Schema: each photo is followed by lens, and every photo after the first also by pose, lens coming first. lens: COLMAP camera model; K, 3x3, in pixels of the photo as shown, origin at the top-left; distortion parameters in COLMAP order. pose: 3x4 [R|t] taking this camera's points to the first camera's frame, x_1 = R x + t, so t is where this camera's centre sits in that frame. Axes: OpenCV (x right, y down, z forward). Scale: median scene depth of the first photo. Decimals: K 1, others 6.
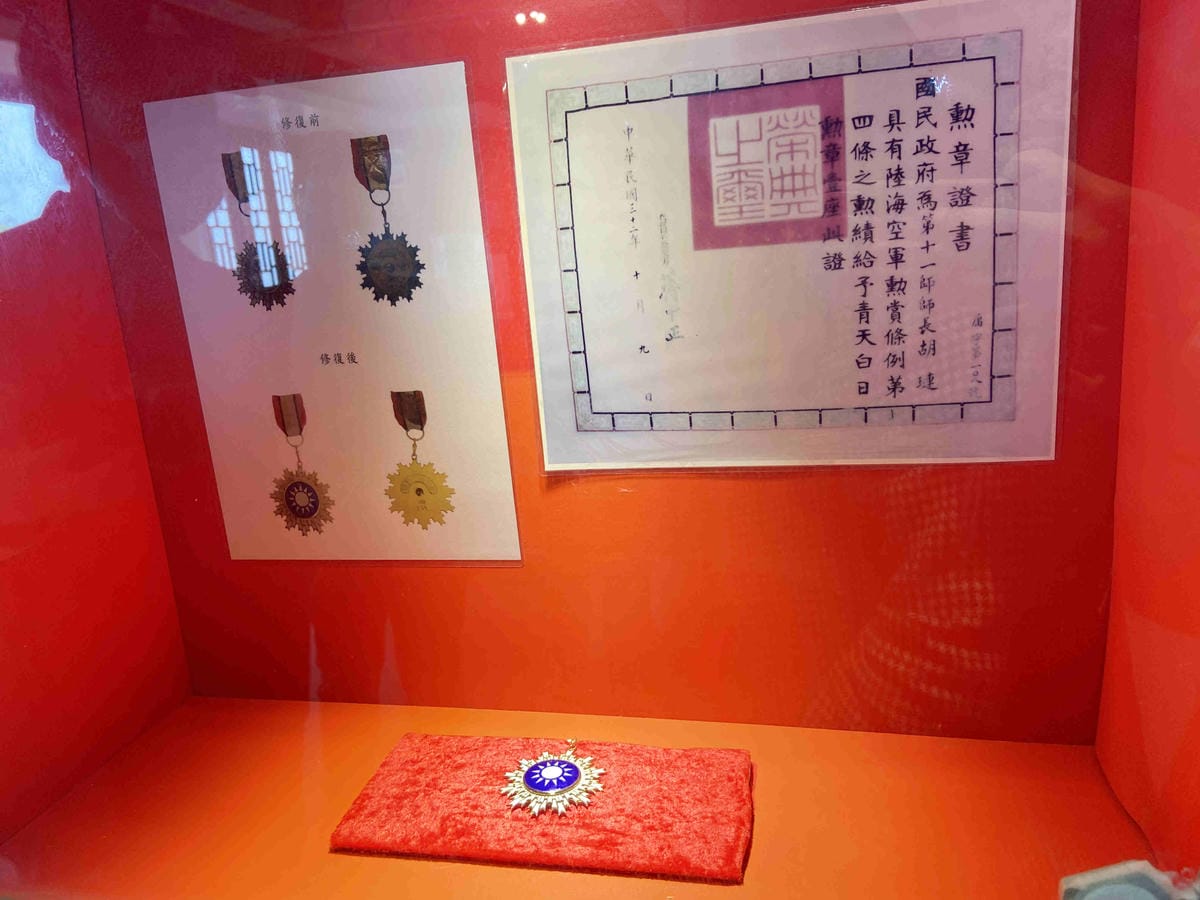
lens RADIAL K [[890.3, 0, 601.3], [0, 890.3, 450.2], [0, 0, 1]] dist [0.051425, -0.050158]
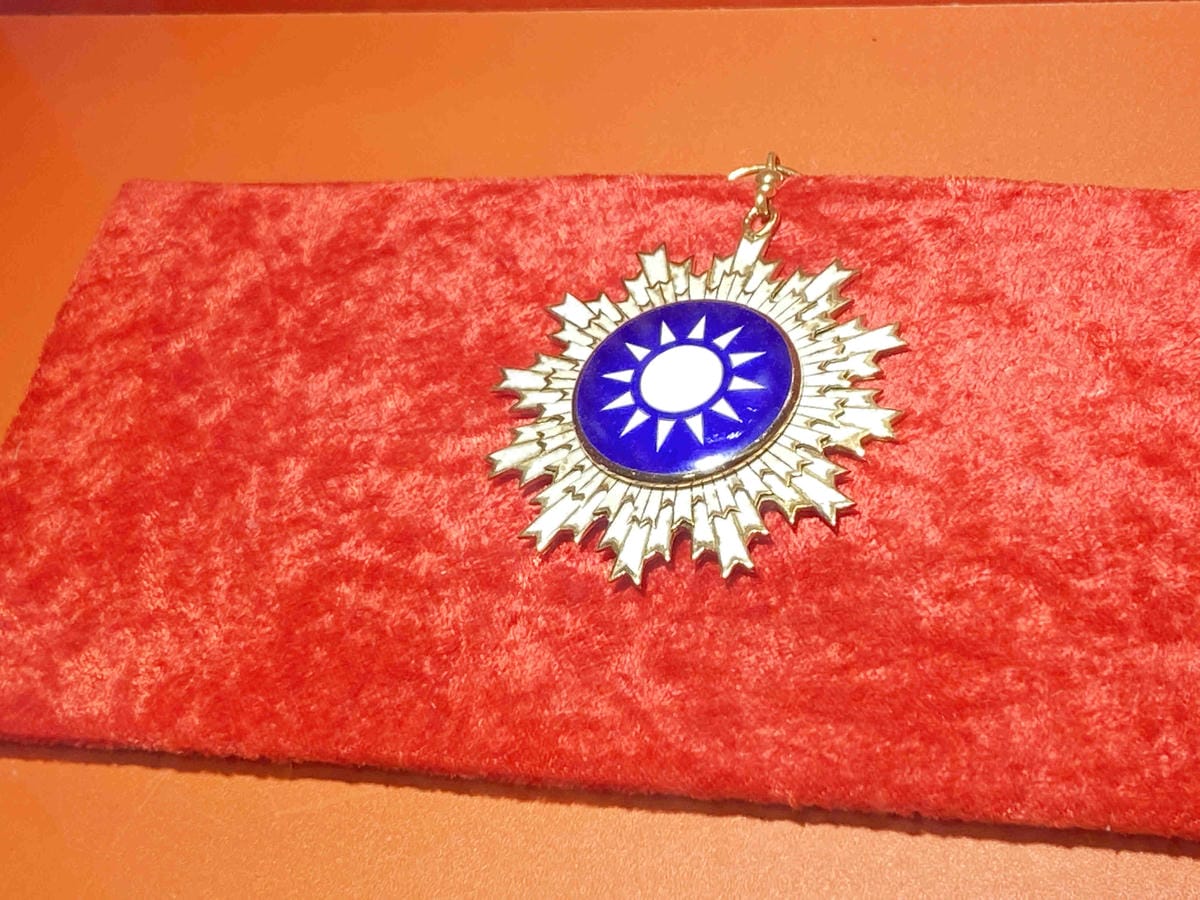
lens RADIAL K [[2637.1, 0, 598.6], [0, 2637.1, 450.0], [0, 0, 1]] dist [0.082857, 0.000000]
pose [[0.979453, -0.091928, -0.179501, 0.051169], [0.184072, 0.771148, 0.609465, -0.071276], [0.082395, -0.629984, 0.772225, 0.429687]]
